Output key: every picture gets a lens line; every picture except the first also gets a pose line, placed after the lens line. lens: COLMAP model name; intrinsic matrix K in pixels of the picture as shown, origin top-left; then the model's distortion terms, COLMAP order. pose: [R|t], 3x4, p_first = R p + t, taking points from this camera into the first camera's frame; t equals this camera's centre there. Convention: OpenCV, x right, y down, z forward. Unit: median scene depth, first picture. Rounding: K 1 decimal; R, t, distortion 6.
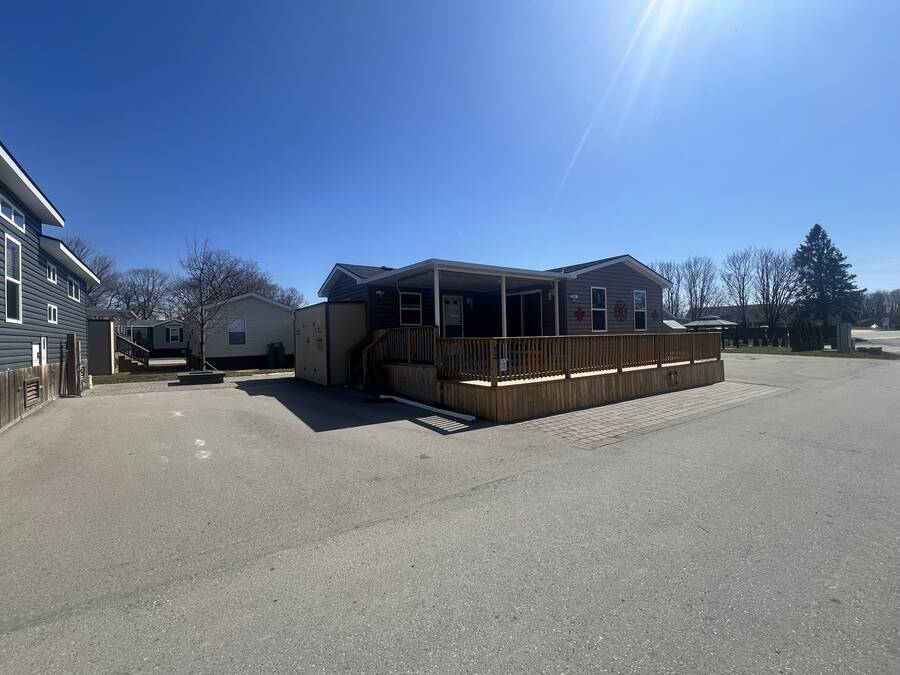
lens RADIAL K [[395.7, 0, 450.5], [0, 395.7, 338.3], [0, 0, 1]] dist [-0.000183, -0.000001]
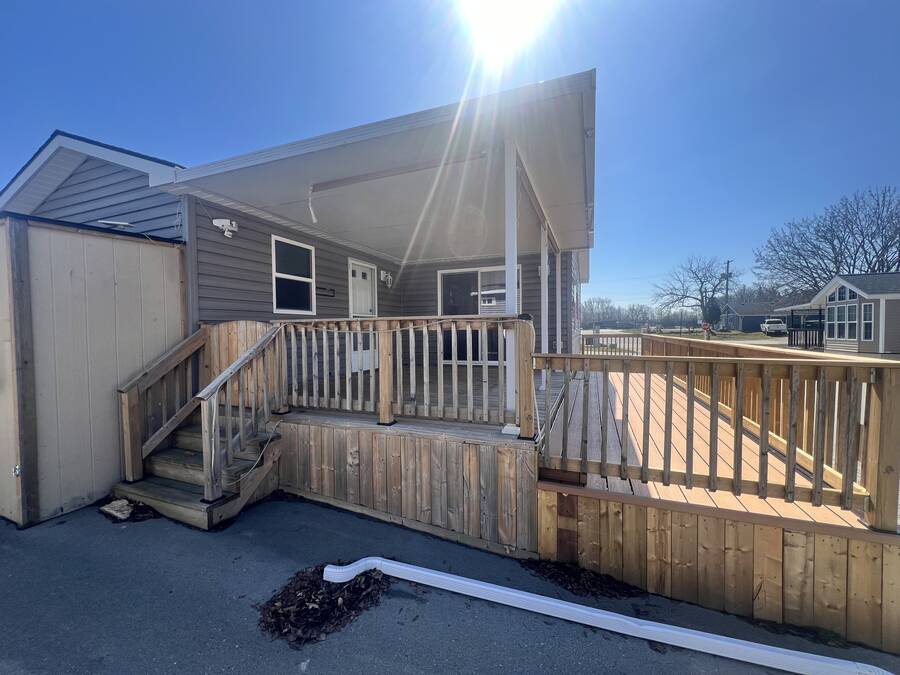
lens RADIAL K [[356.8, 0, 451.1], [0, 356.8, 339.7], [0, 0, 1]] dist [0.002423, -0.000253]
pose [[0.834020, -0.001440, 0.551732, -0.189689], [-0.011319, 0.999741, 0.019719, -0.013836], [-0.551618, -0.022691, 0.833788, 0.594947]]
